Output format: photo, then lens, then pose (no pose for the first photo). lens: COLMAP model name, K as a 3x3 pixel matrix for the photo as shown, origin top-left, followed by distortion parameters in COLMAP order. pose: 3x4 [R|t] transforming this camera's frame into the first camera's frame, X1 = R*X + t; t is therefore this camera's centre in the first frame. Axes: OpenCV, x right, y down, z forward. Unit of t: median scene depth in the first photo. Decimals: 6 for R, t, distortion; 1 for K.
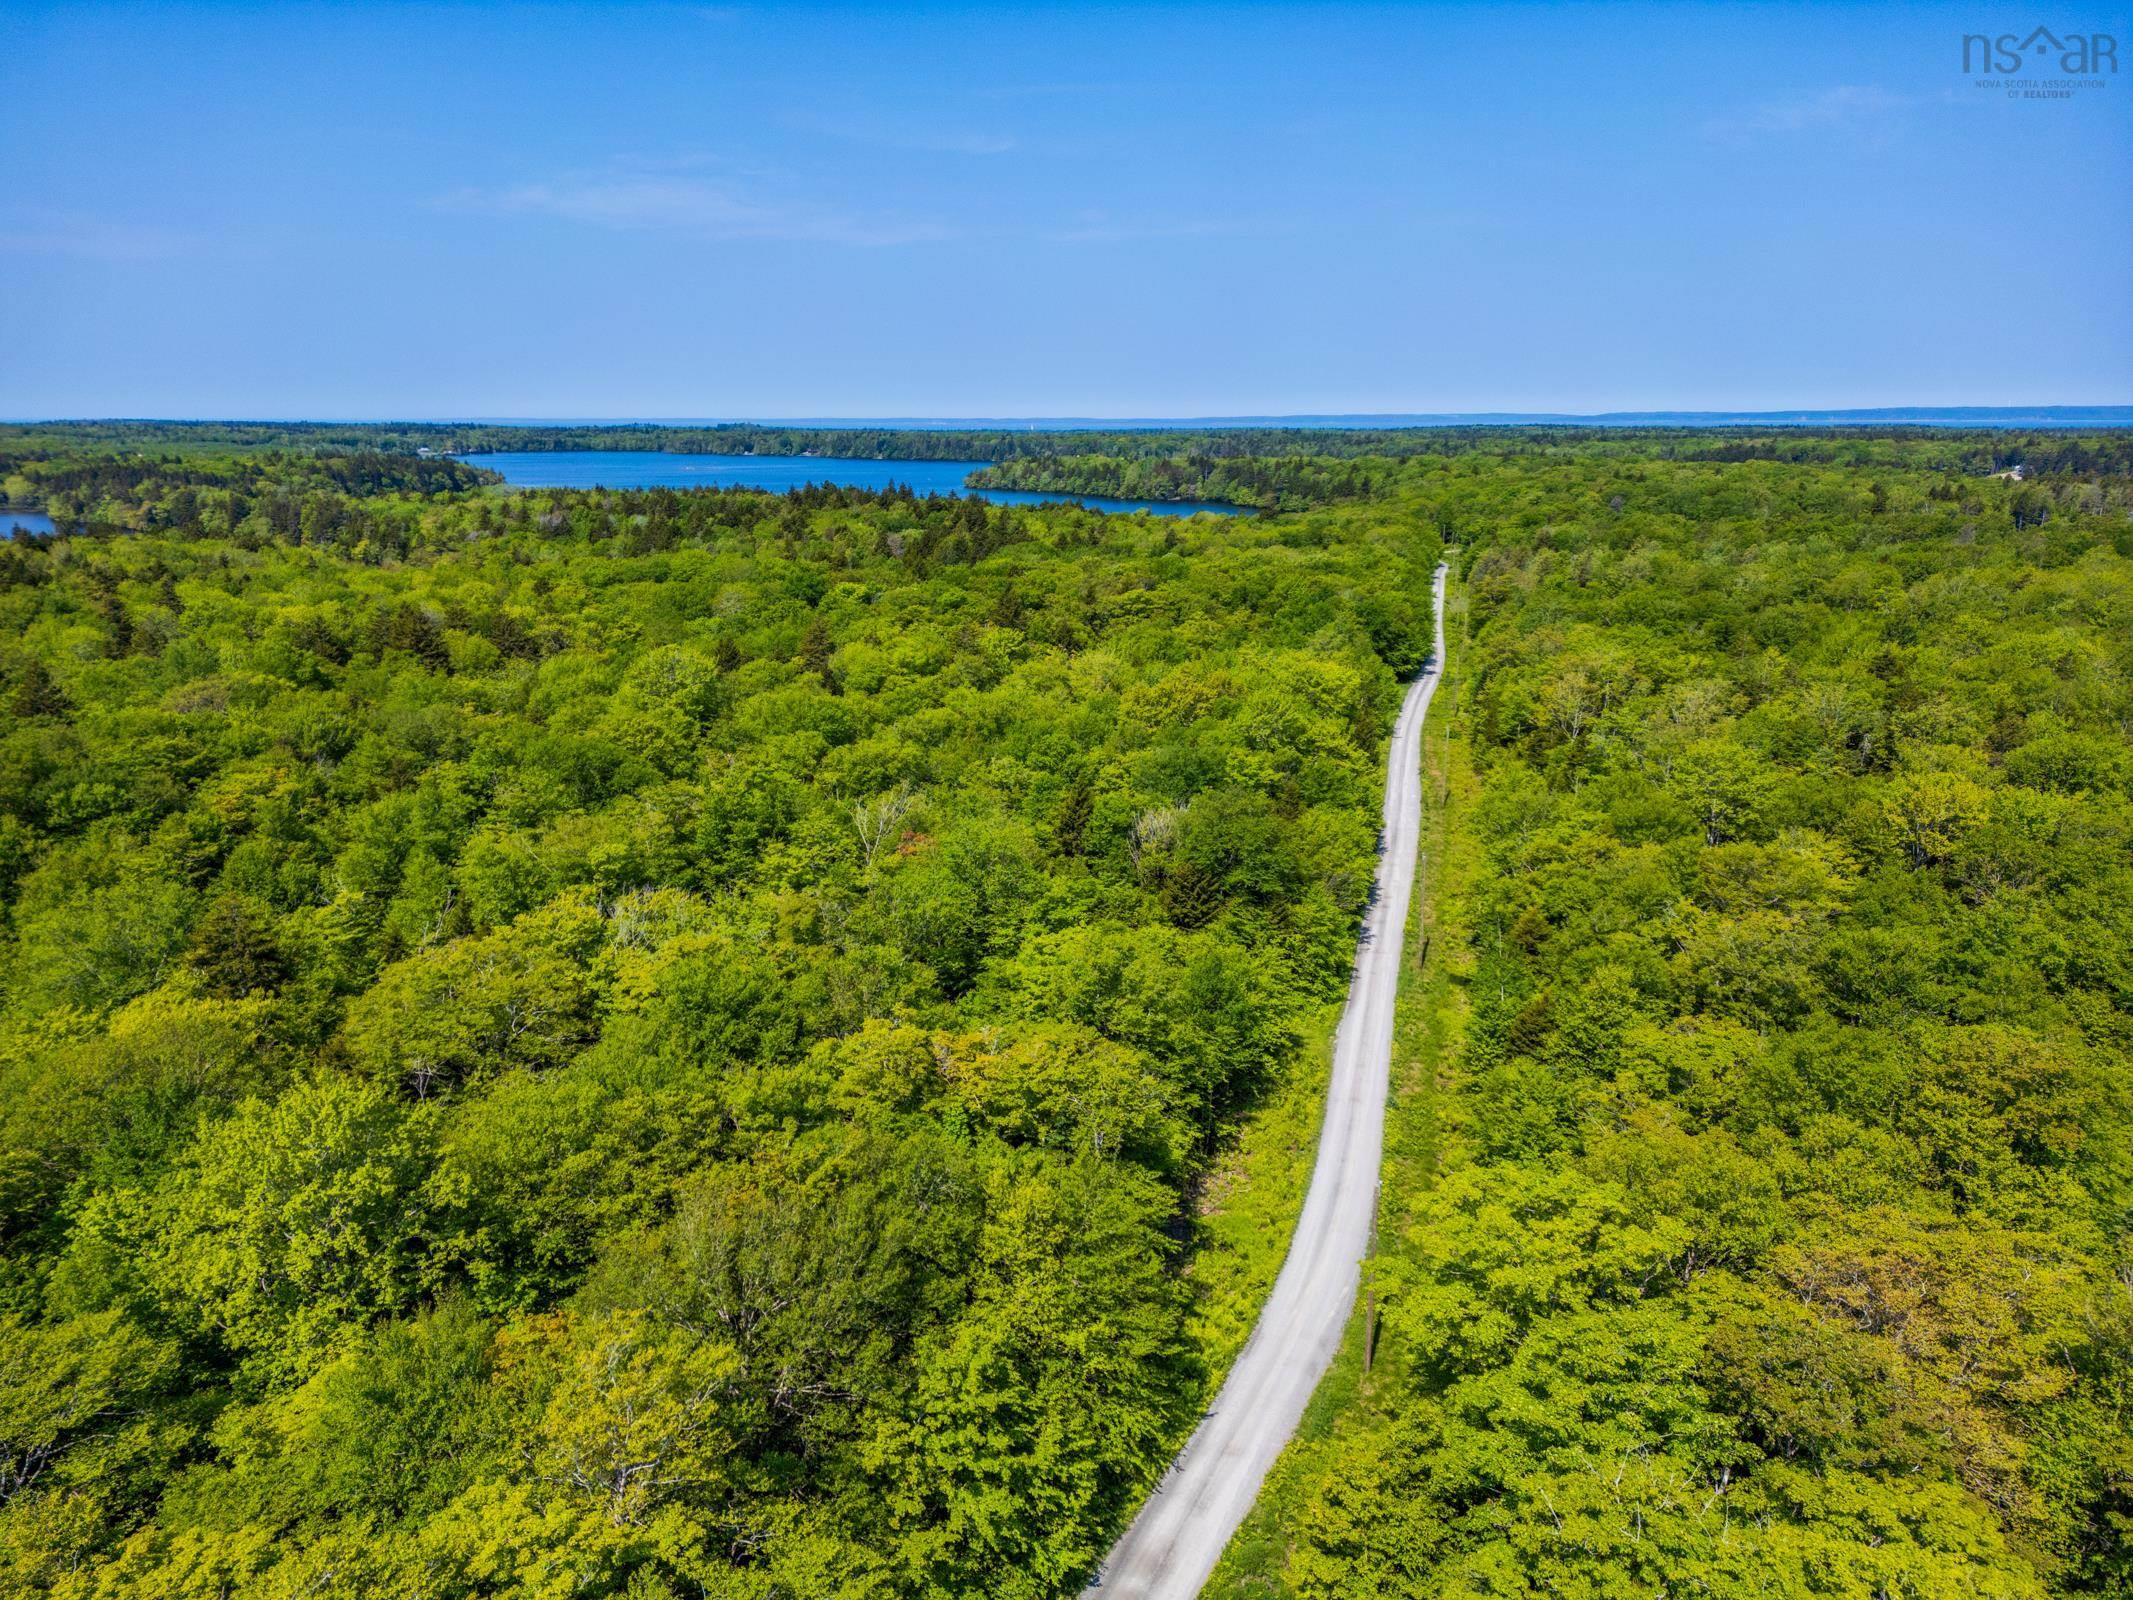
lens RADIAL K [[1499.7, 0, 1066.5], [0, 1499.7, 800.0], [0, 0, 1]] dist [0.139217, -0.169933]
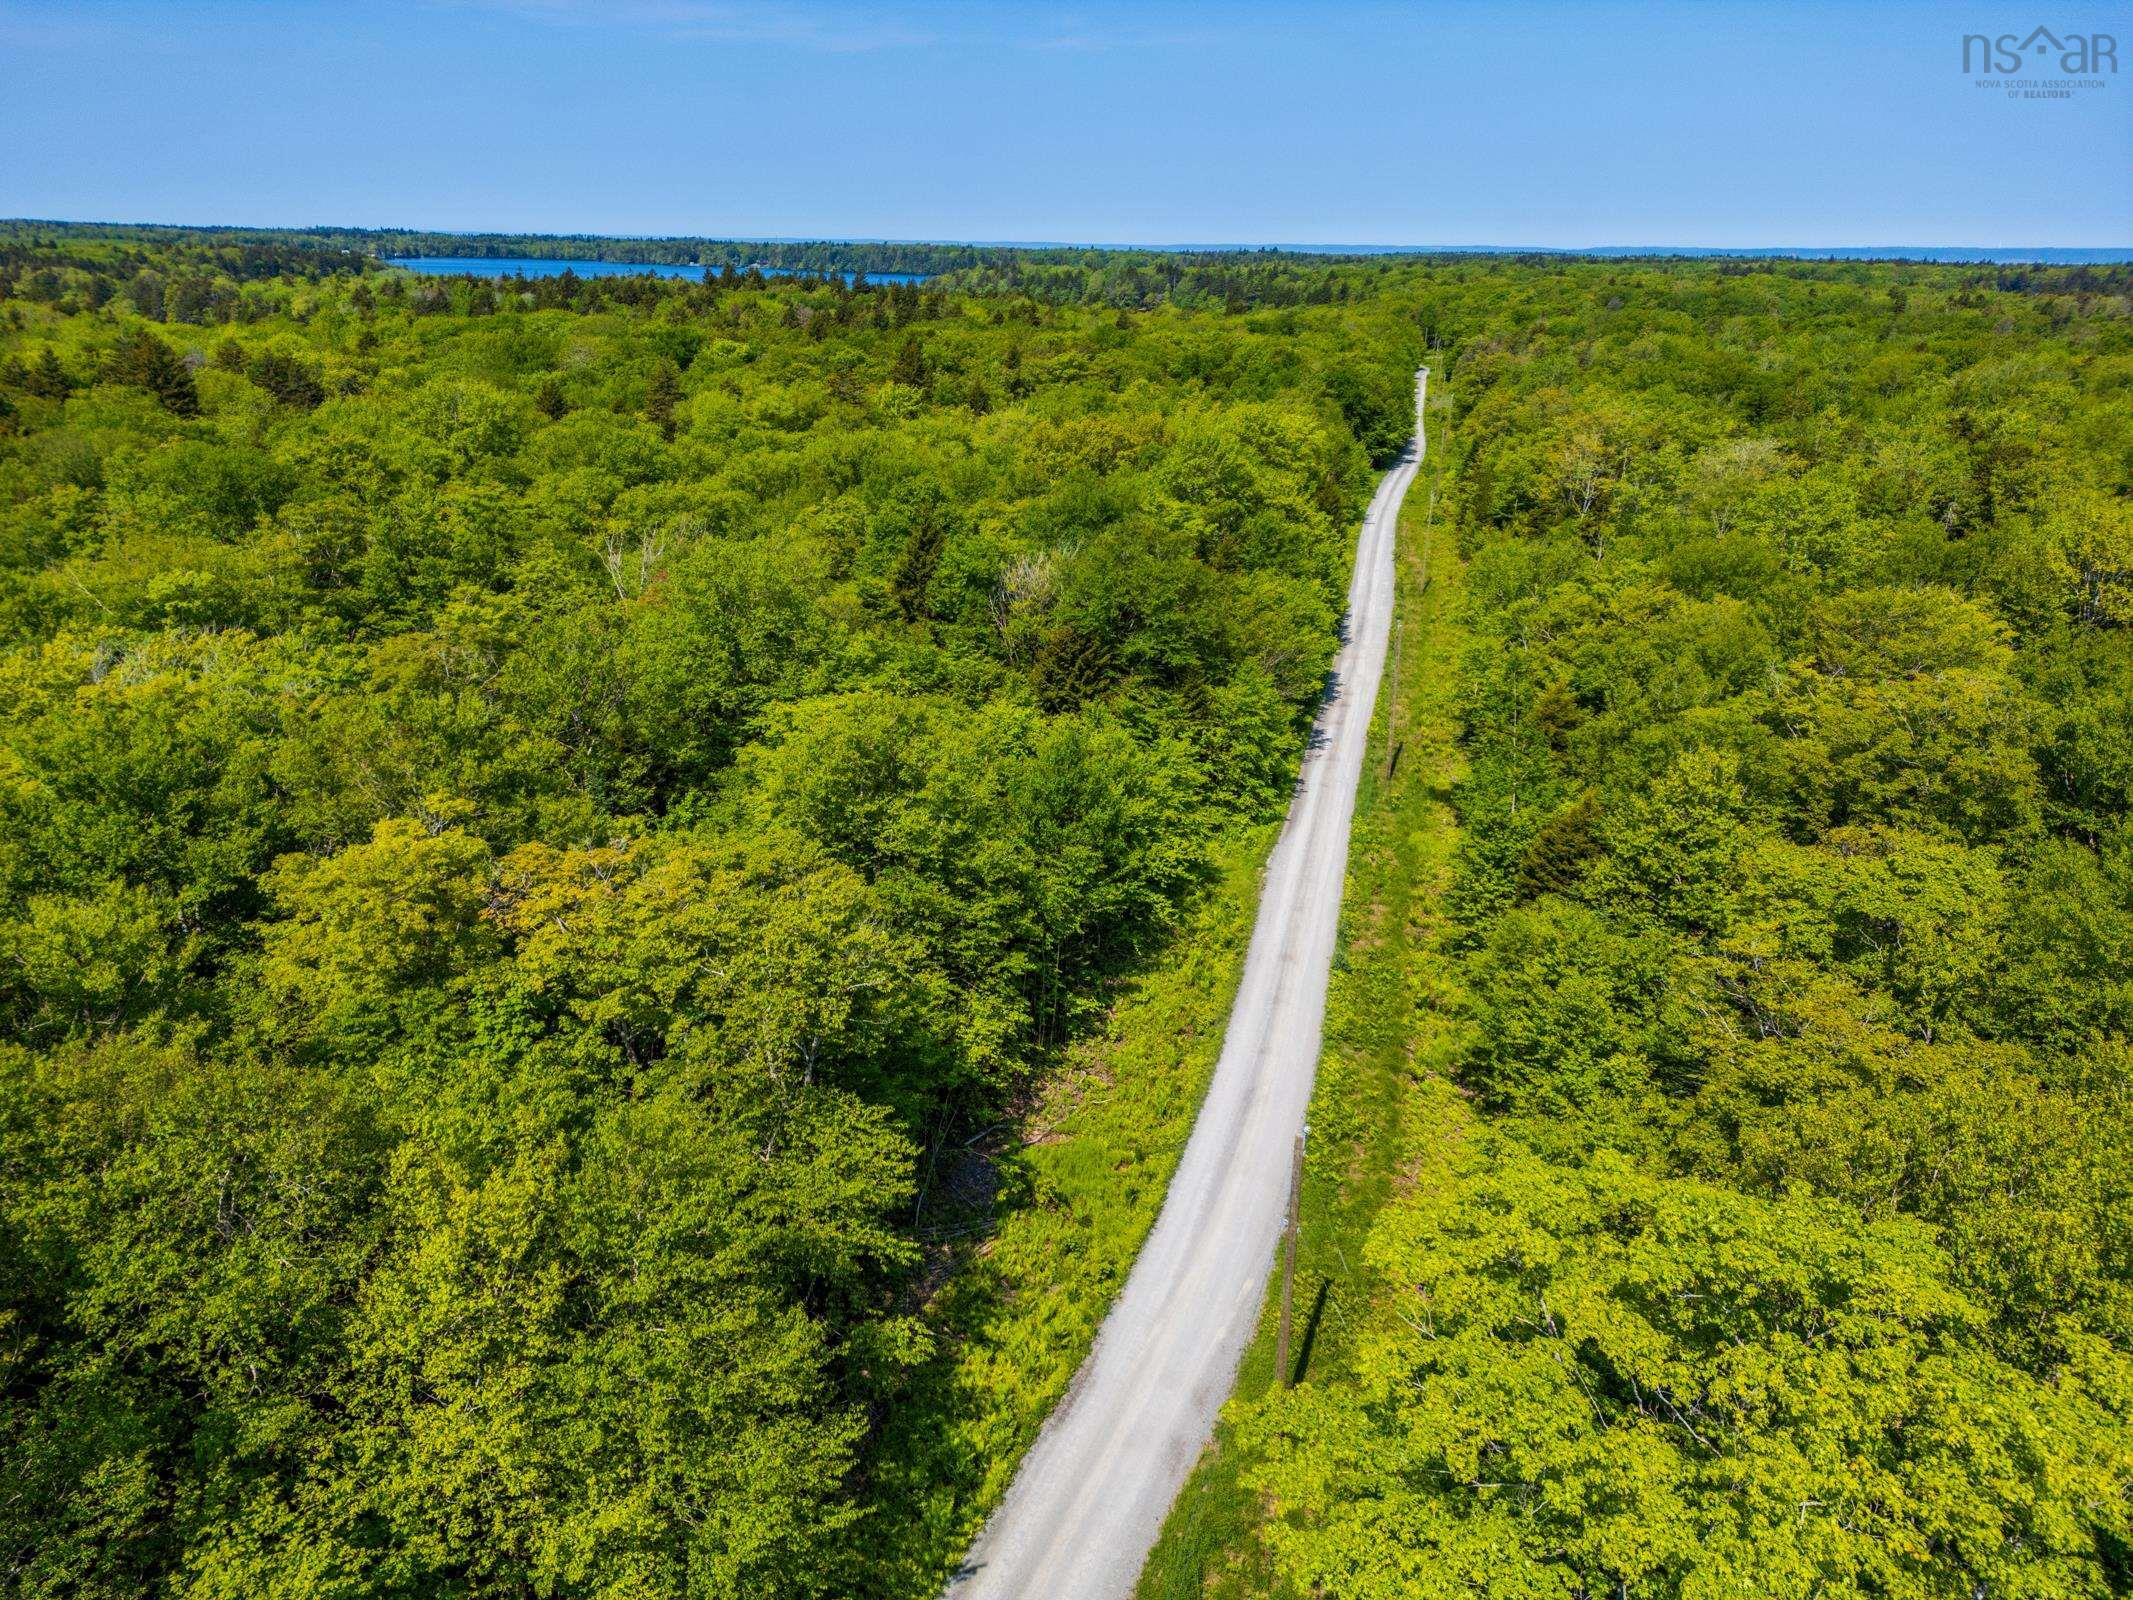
lens RADIAL K [[1499.7, 0, 1066.5], [0, 1499.7, 800.0], [0, 0, 1]] dist [0.139217, -0.169933]
pose [[0.999687, 0.010252, 0.022801, 0.065882], [-0.012537, 0.994658, 0.102459, 0.051885], [-0.021628, -0.102712, 0.994476, 0.294935]]
